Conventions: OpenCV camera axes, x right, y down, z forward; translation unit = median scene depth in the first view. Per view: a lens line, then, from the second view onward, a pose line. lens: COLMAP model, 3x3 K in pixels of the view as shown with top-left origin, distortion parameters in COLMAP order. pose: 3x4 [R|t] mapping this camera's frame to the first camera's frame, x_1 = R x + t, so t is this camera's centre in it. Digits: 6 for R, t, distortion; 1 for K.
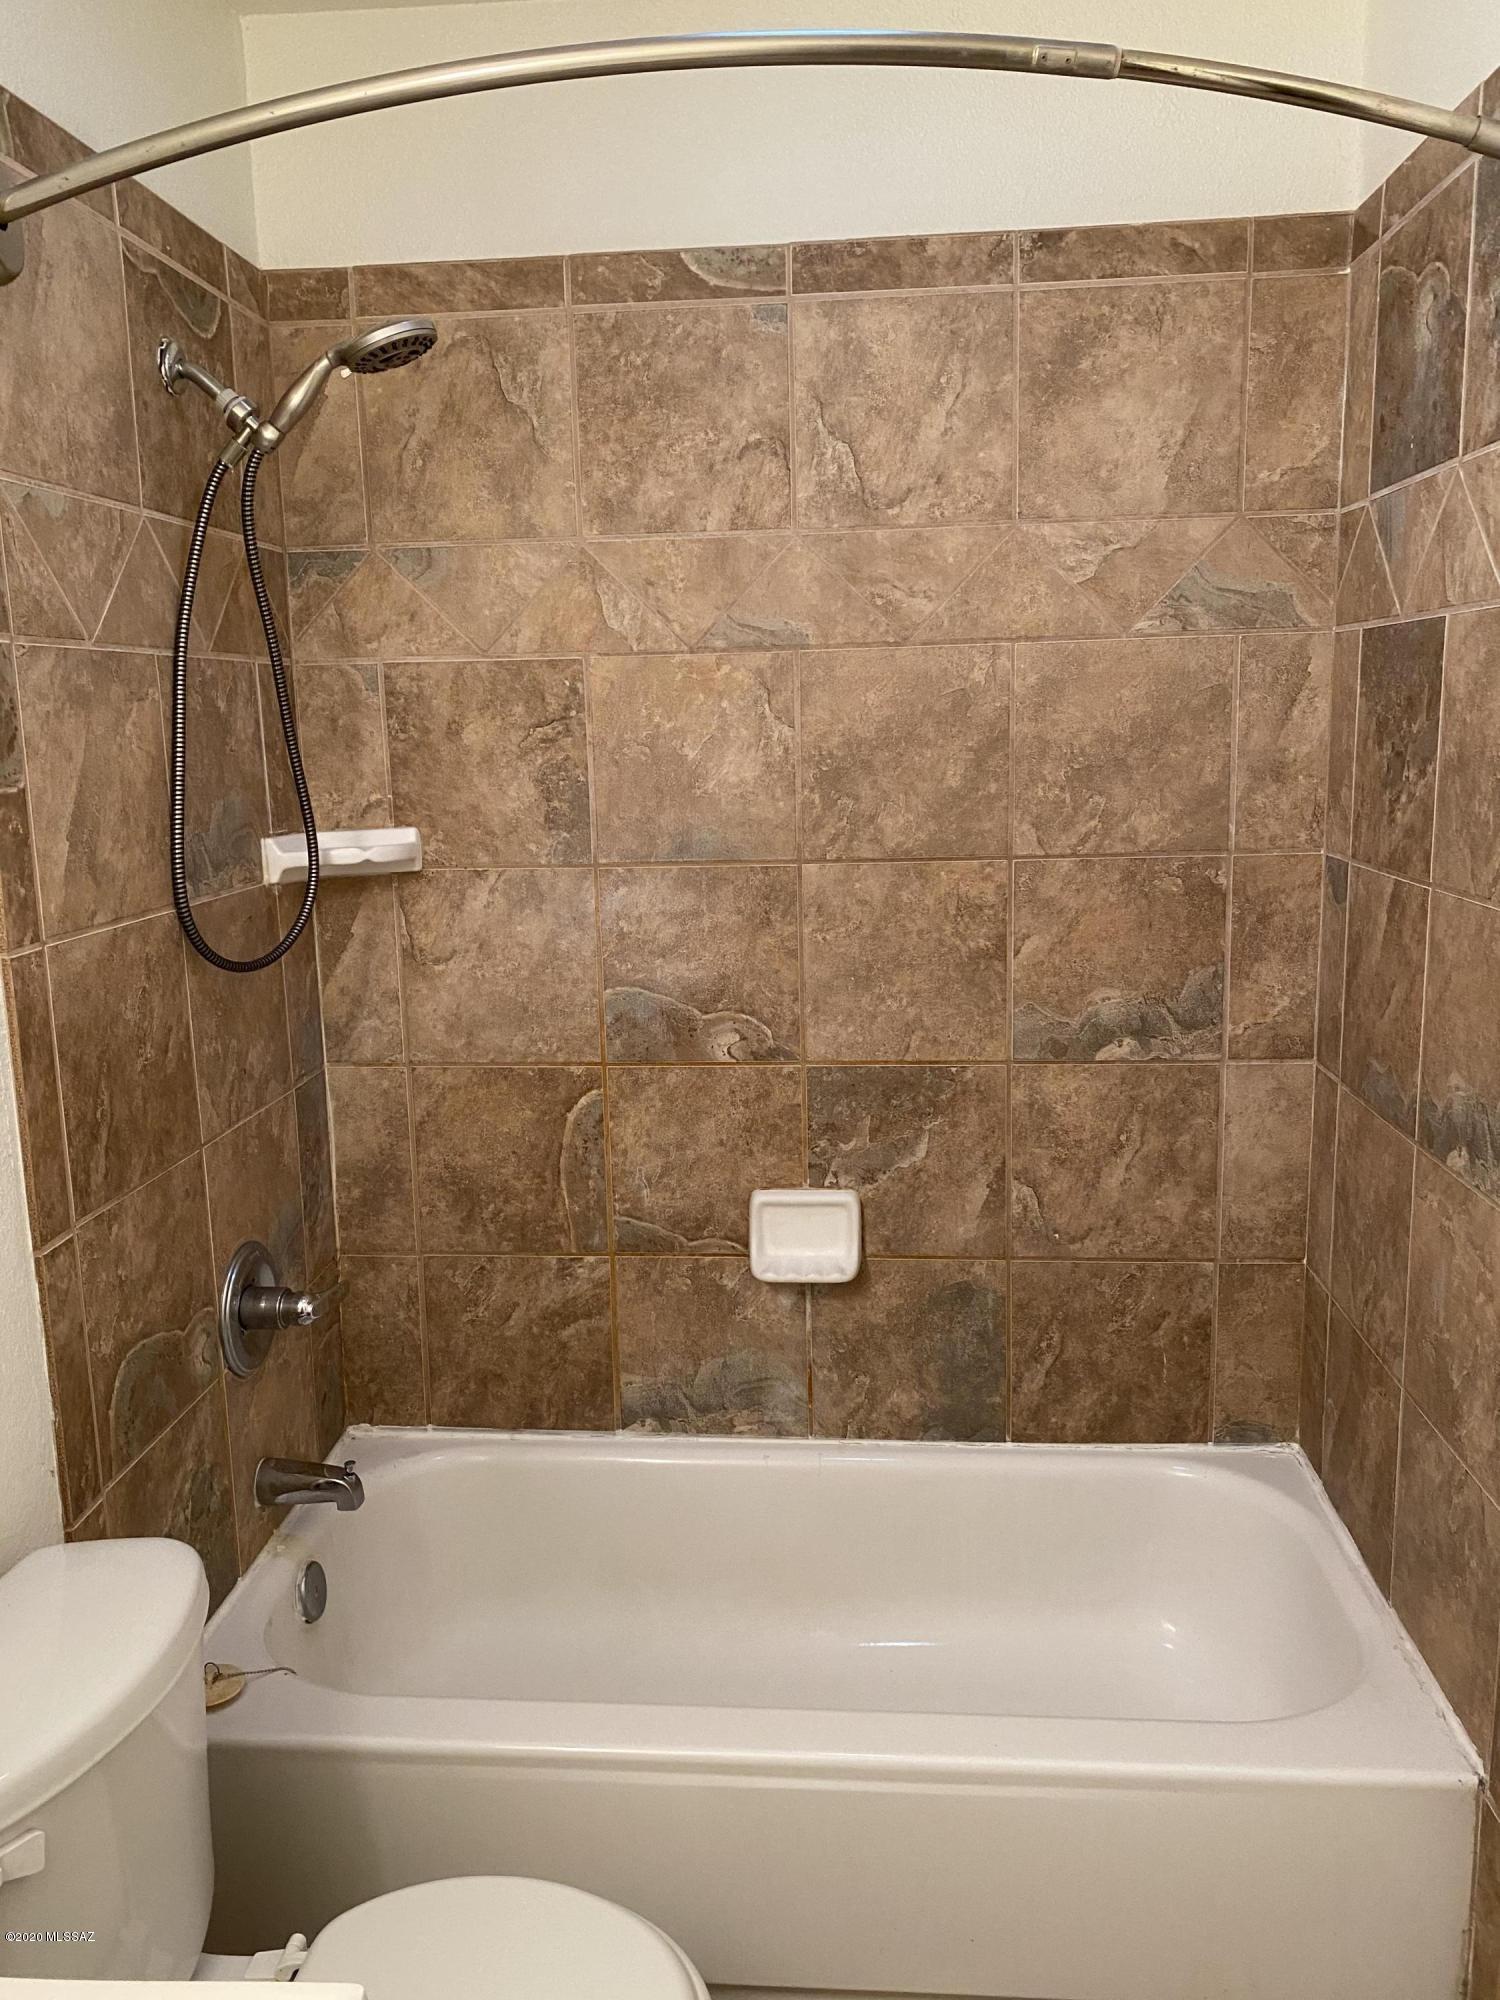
lens RADIAL K [[1555.2, 0, 751.6], [0, 1555.2, 1011.1], [0, 0, 1]] dist [0.065898, -0.098604]
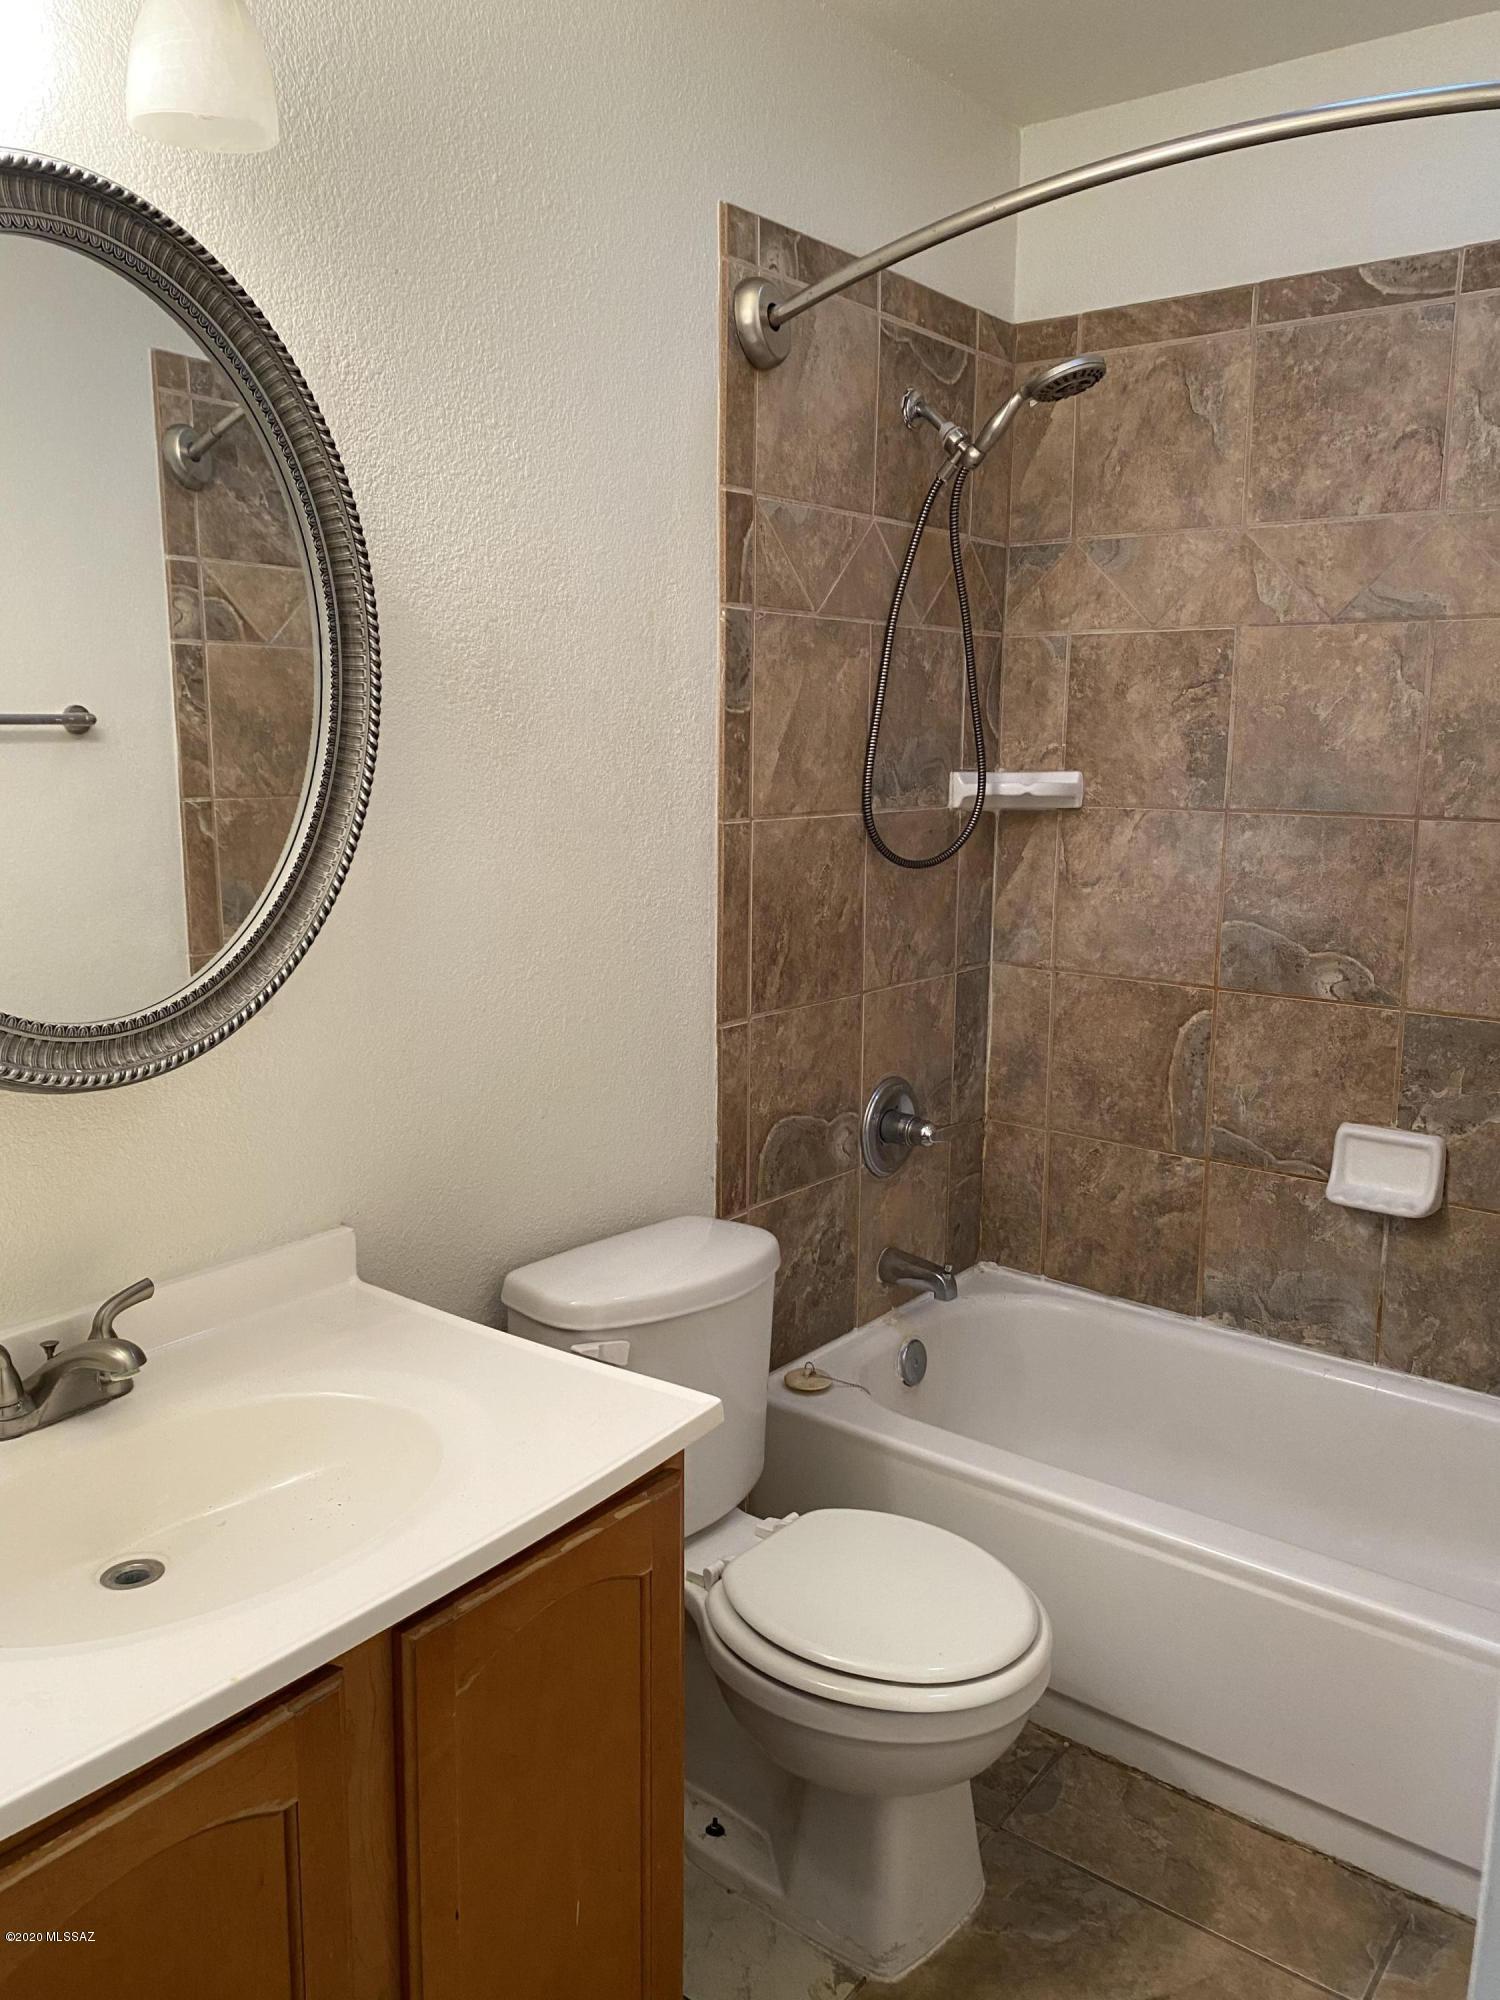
lens RADIAL K [[1555.2, 0, 738.7], [0, 1555.2, 1016.7], [0, 0, 1]] dist [0.065898, -0.098604]
pose [[0.836843, 0.130837, -0.531579, 0.241493], [-0.131522, 0.990631, 0.036773, 0.063440], [0.531410, 0.039141, 0.846210, -0.164361]]
